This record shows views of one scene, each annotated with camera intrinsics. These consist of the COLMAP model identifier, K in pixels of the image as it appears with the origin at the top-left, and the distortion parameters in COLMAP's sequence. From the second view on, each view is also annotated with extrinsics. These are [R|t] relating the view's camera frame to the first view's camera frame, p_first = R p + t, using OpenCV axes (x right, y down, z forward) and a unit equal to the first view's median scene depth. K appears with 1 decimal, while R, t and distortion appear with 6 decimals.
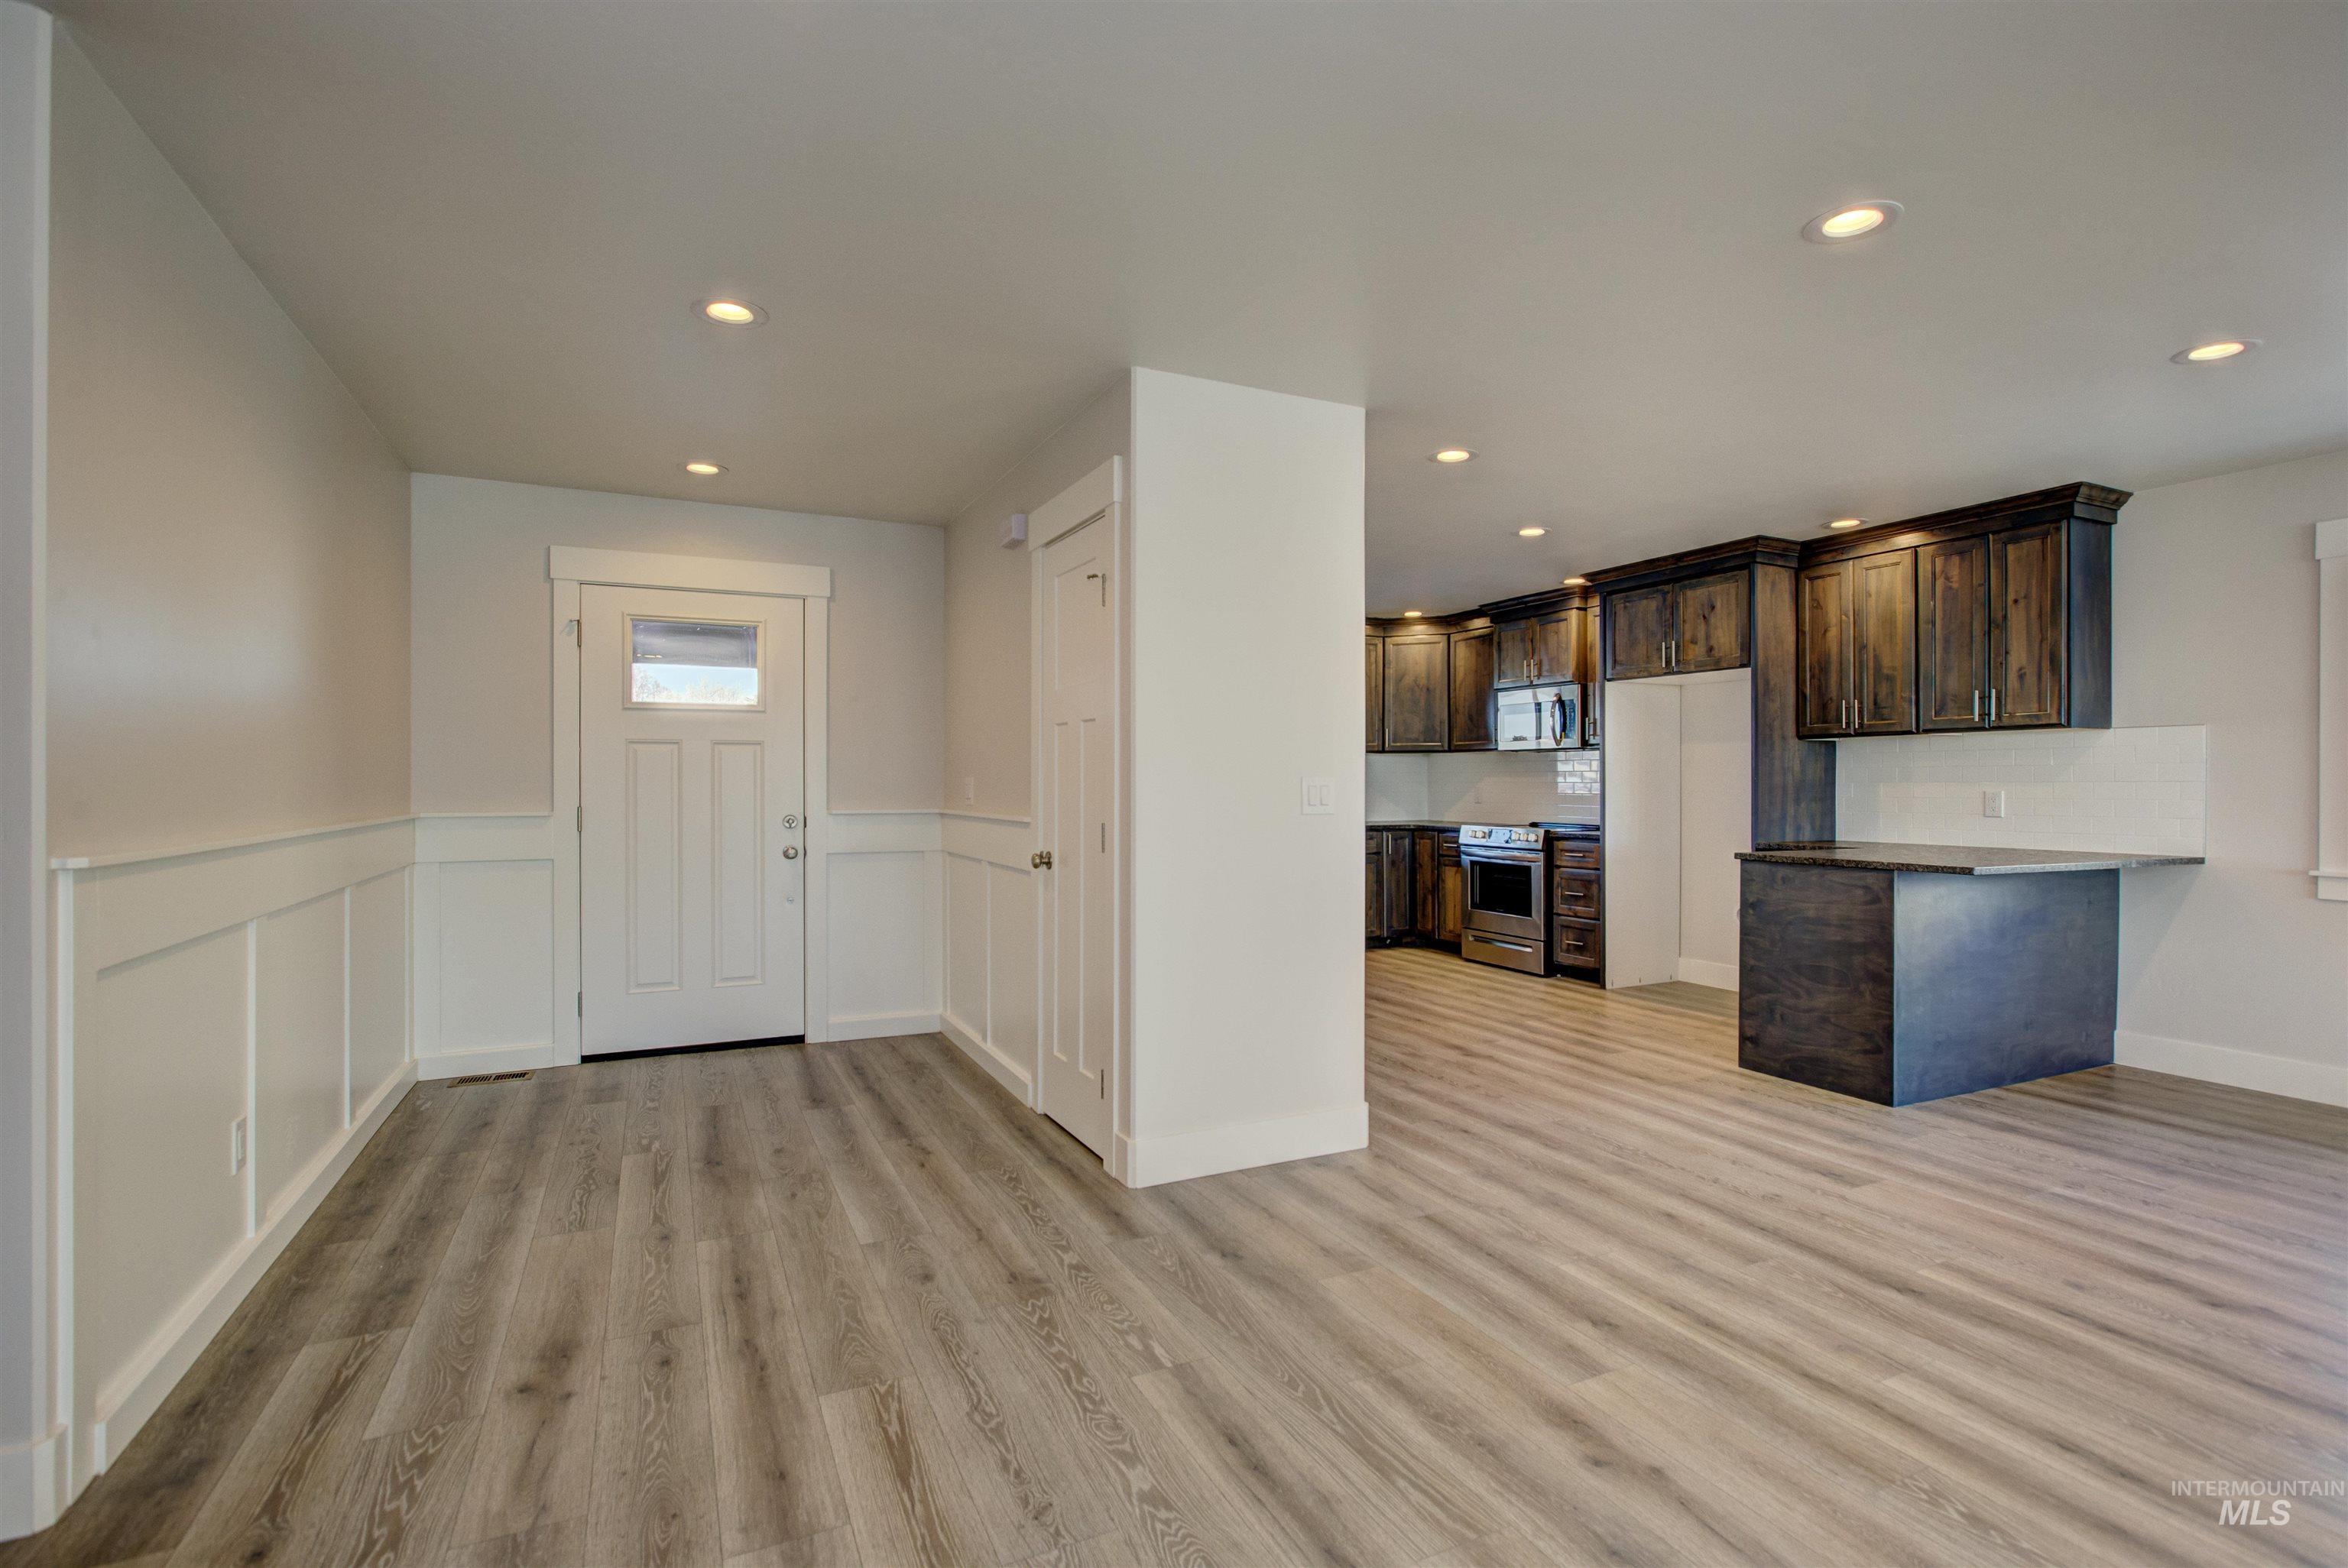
lens RADIAL K [[1092.9, 0, 1186.7], [0, 1092.9, 783.9], [0, 0, 1]] dist [-0.013137, 0.005643]
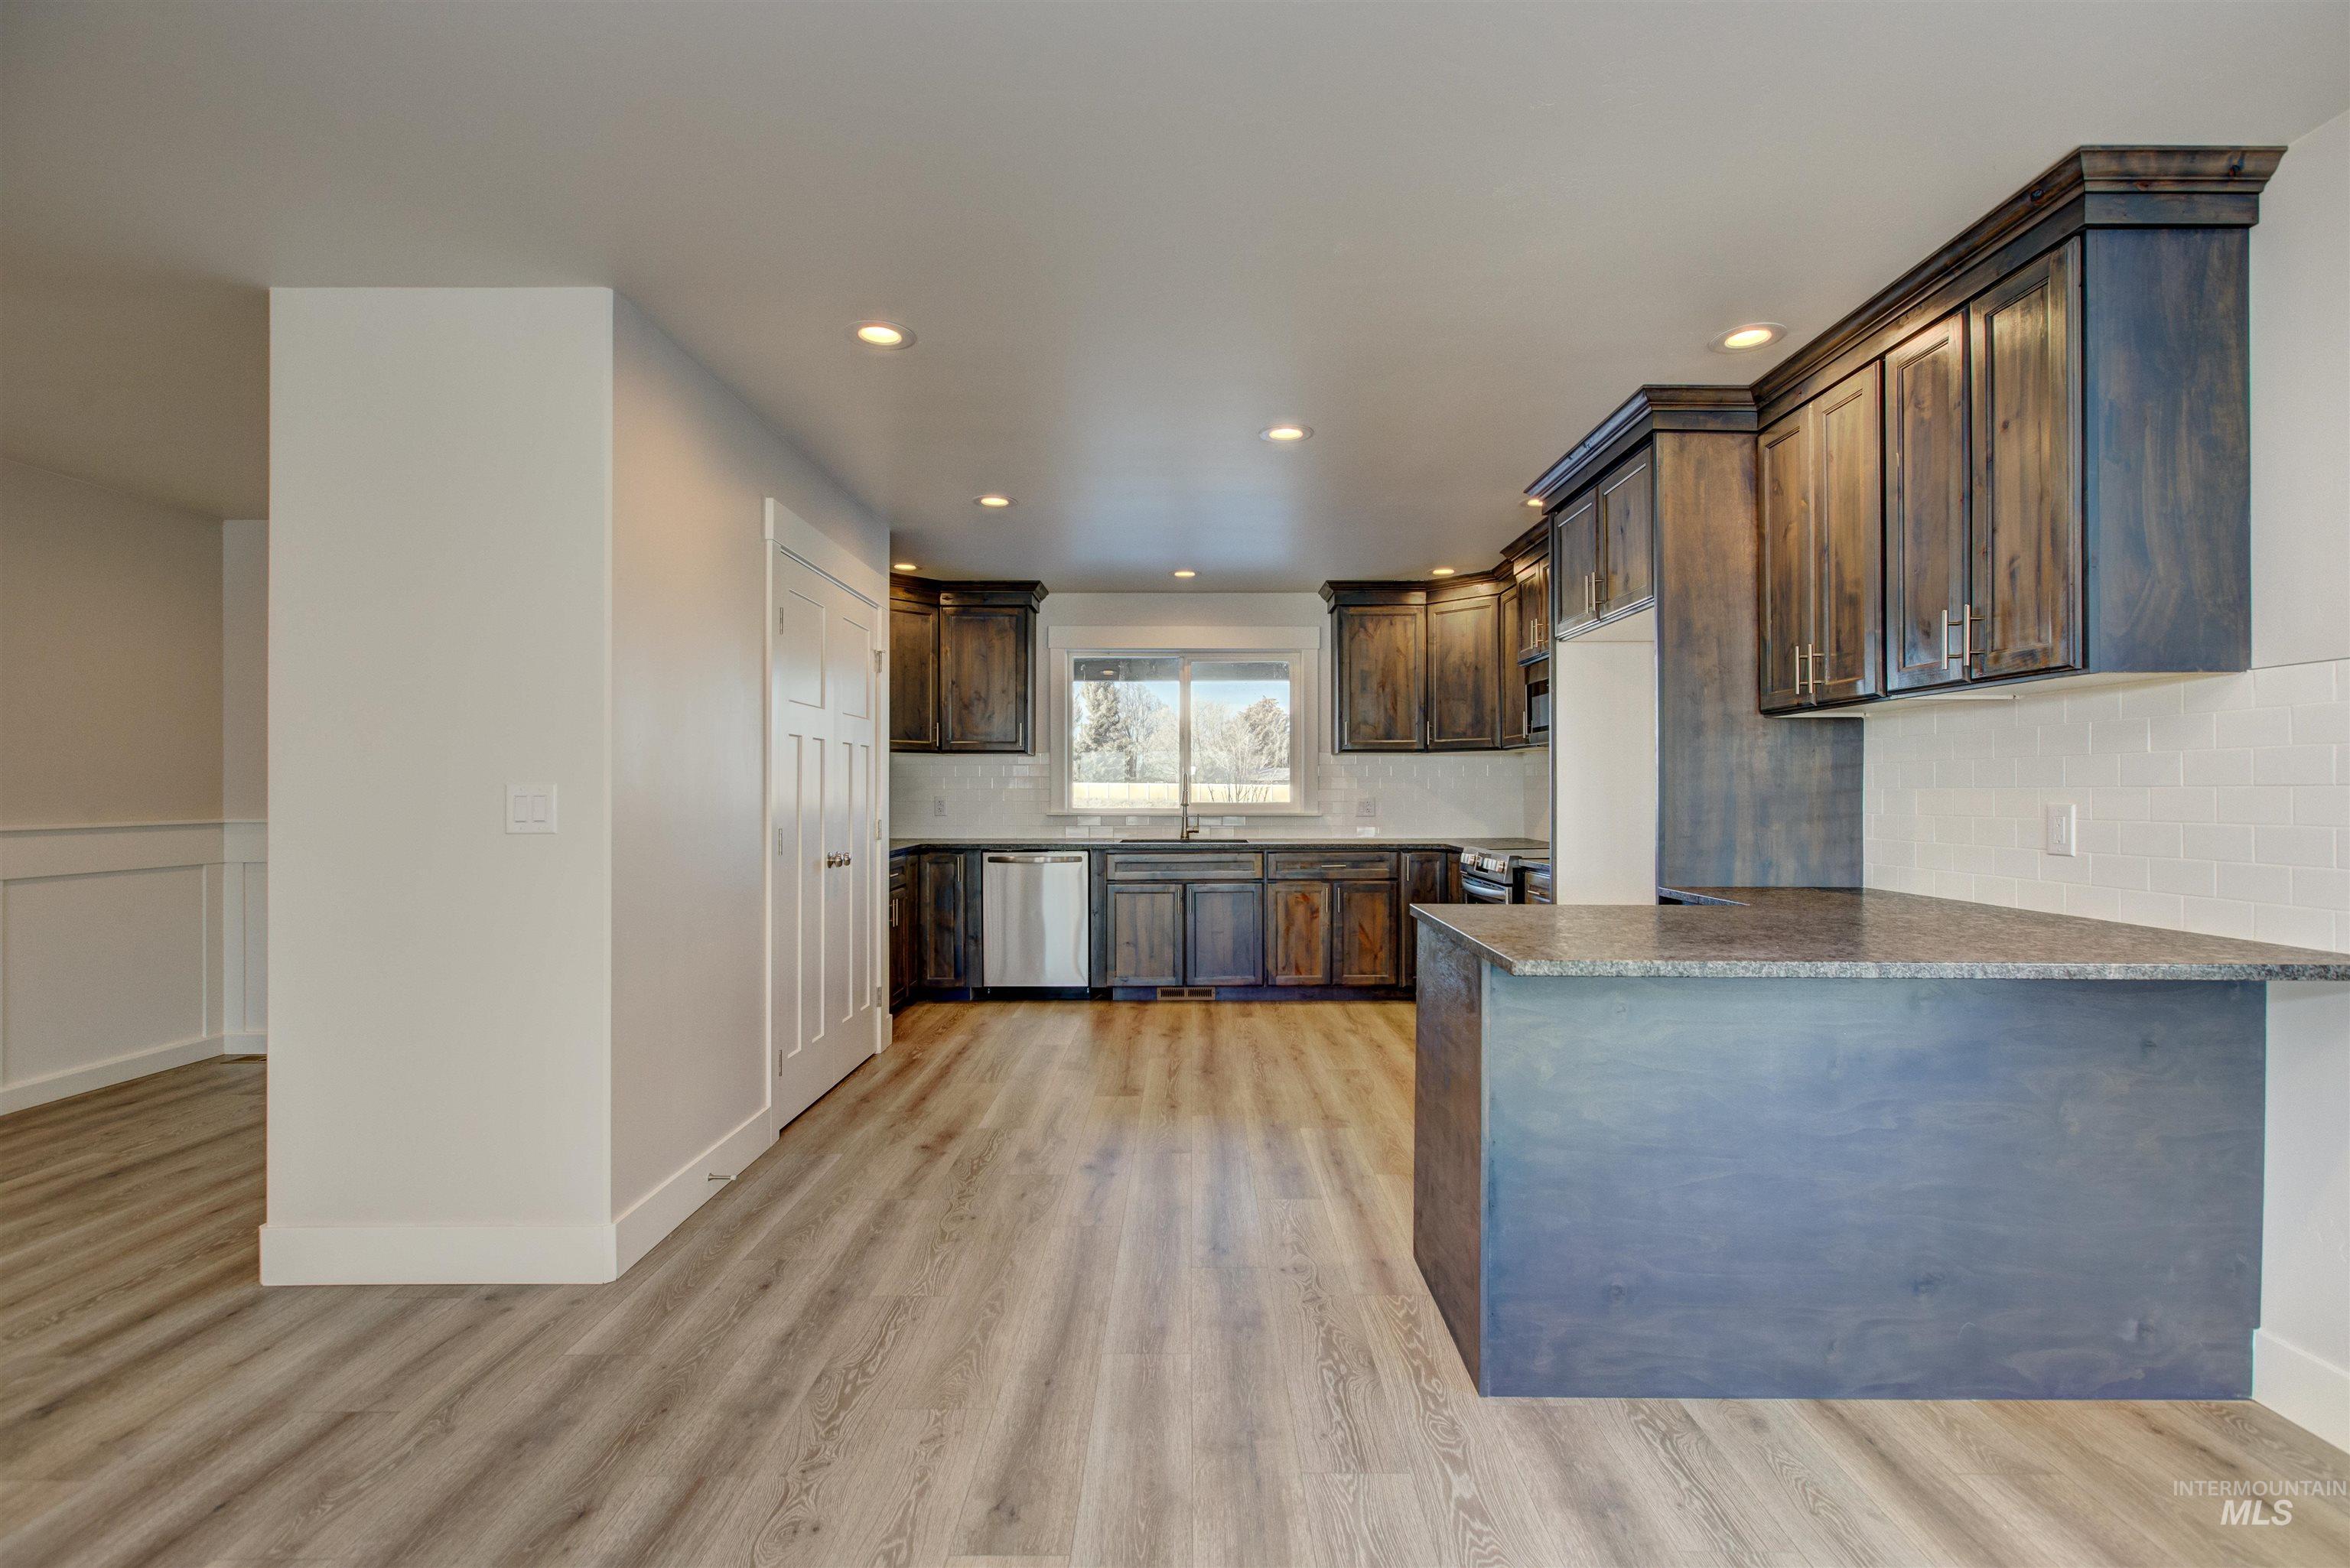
lens RADIAL K [[1093.9, 0, 1180.7], [0, 1093.9, 789.9], [0, 0, 1]] dist [-0.013137, 0.005643]
pose [[0.900471, -0.002386, -0.434910, 0.520940], [0.002098, 0.999997, -0.001143, -0.000724], [0.434911, 0.000117, 0.900473, 0.313853]]
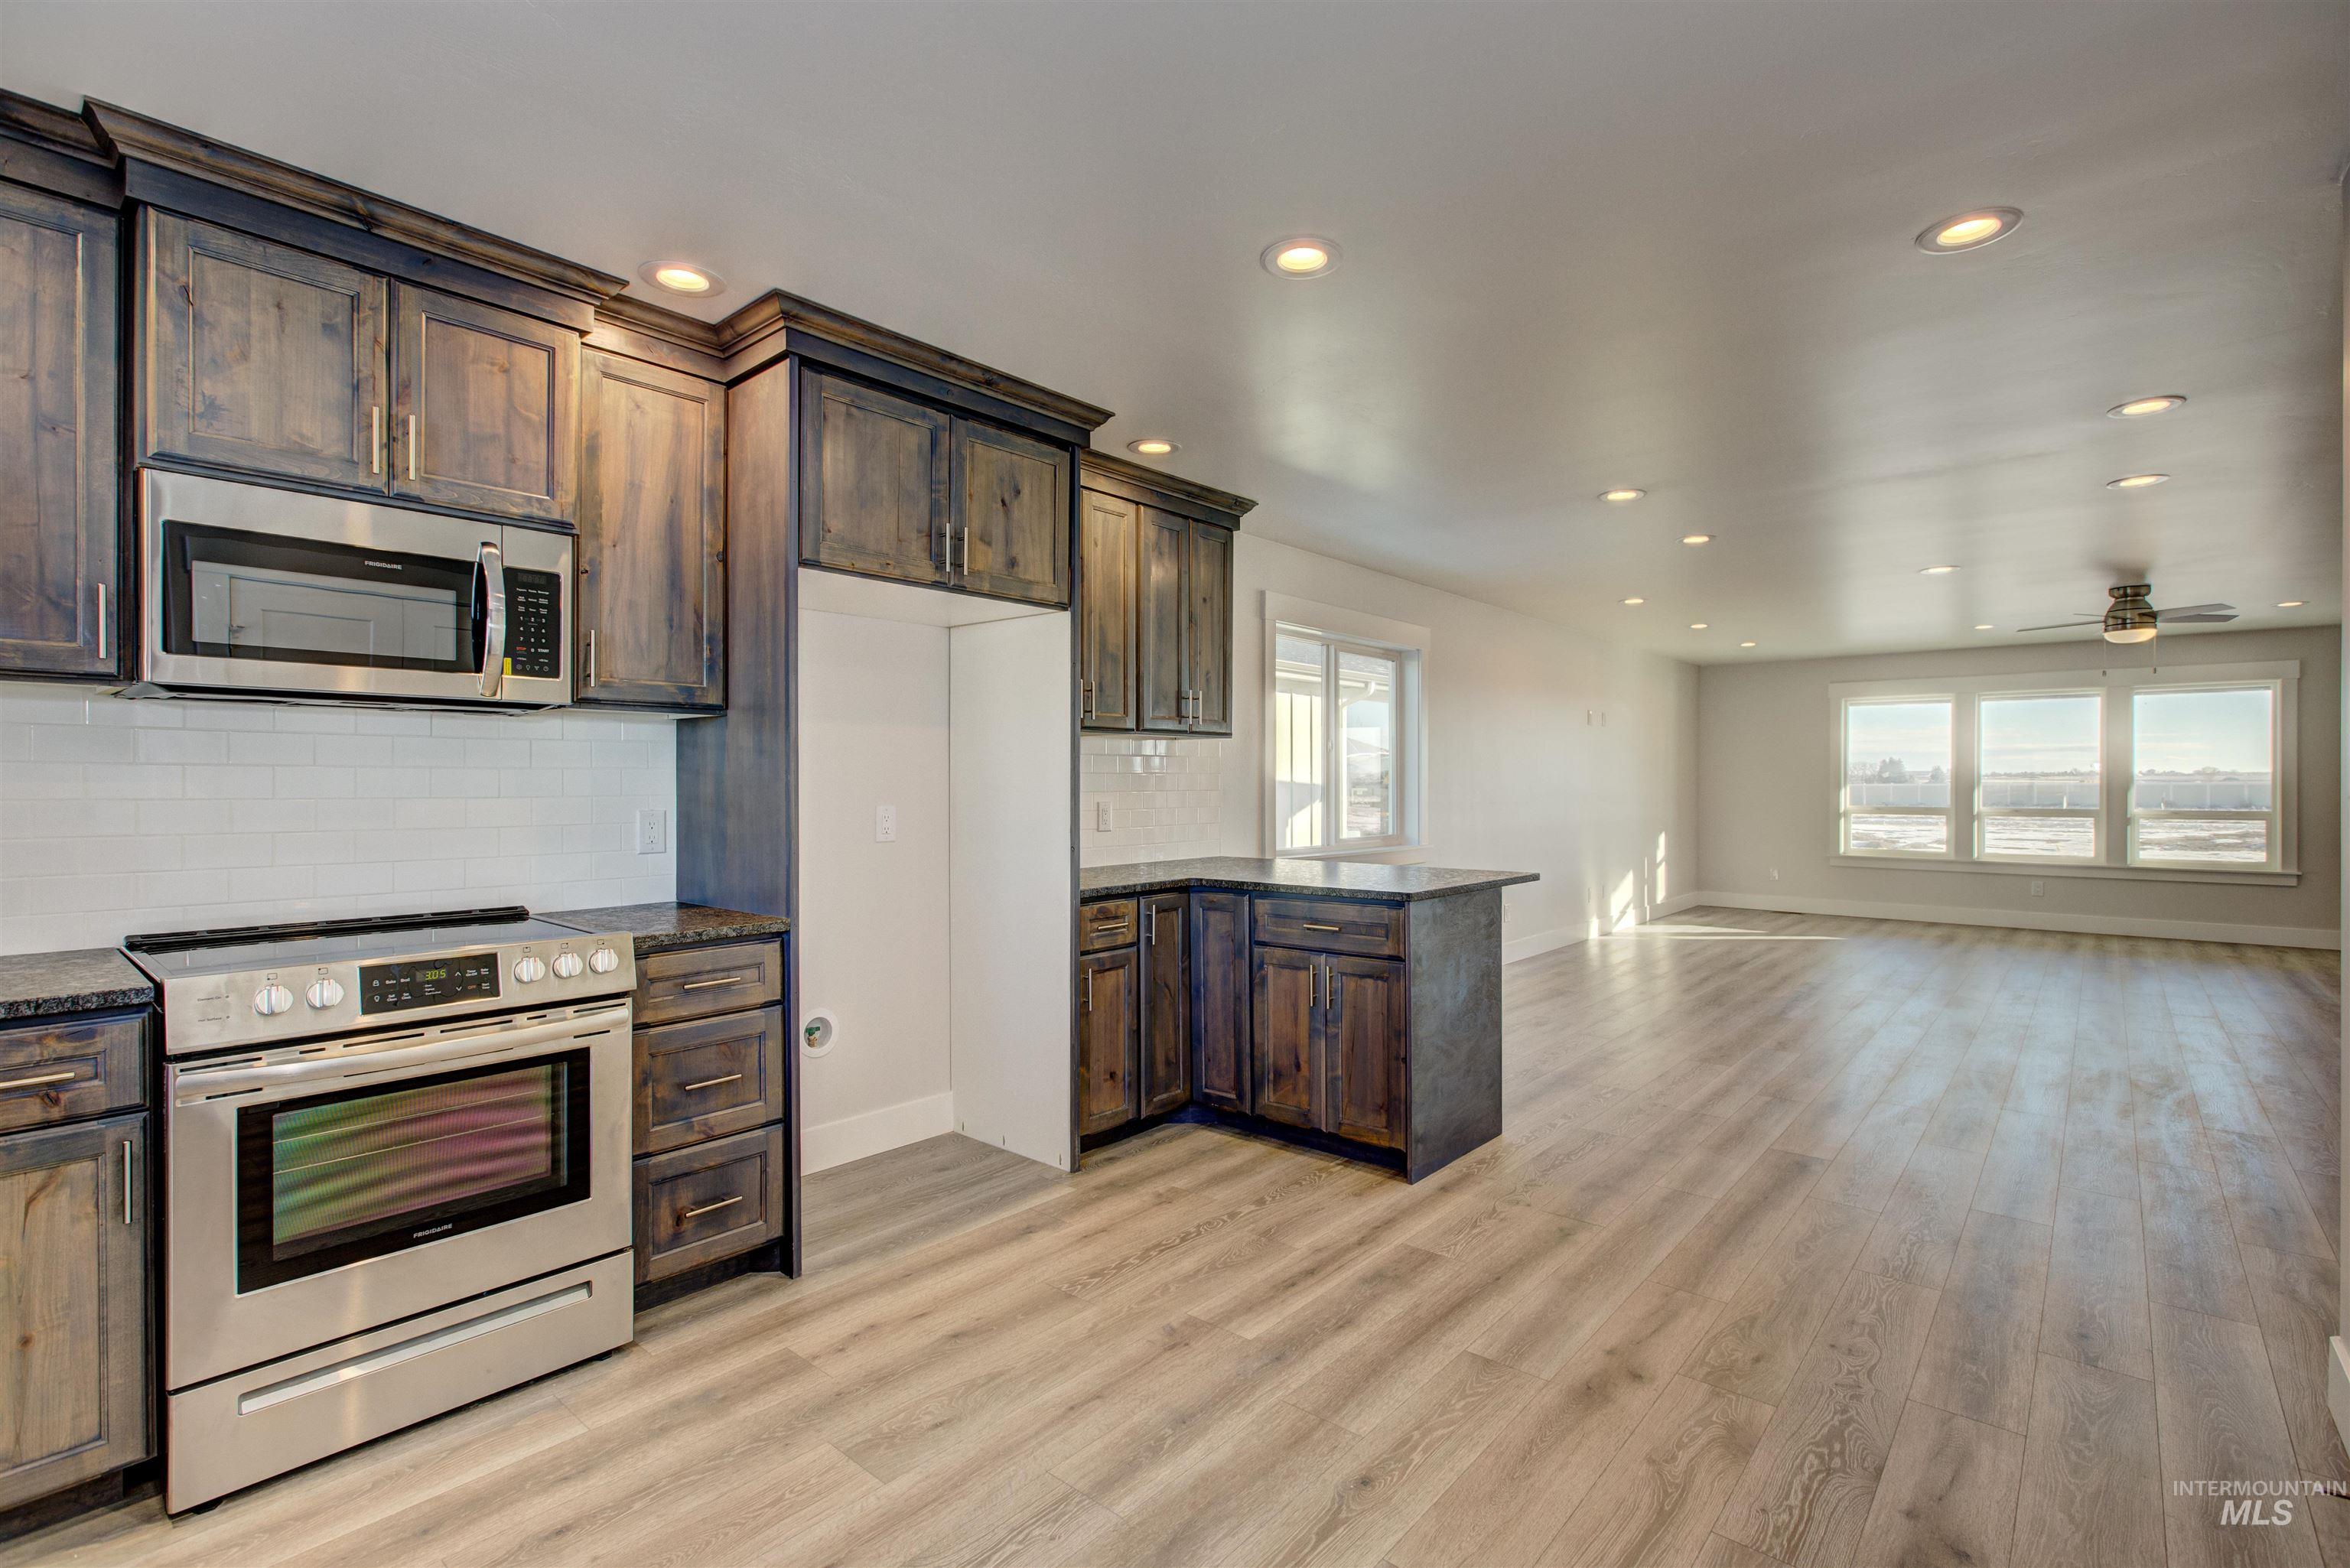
lens RADIAL K [[1093.9, 0, 1193.9], [0, 1093.9, 787.6], [0, 0, 1]] dist [-0.013137, 0.005643]
pose [[-0.419646, -0.006553, 0.907664, -0.081309], [-0.001560, 0.999978, 0.006498, -0.009473], [-0.907687, 0.001311, -0.419646, 1.152892]]
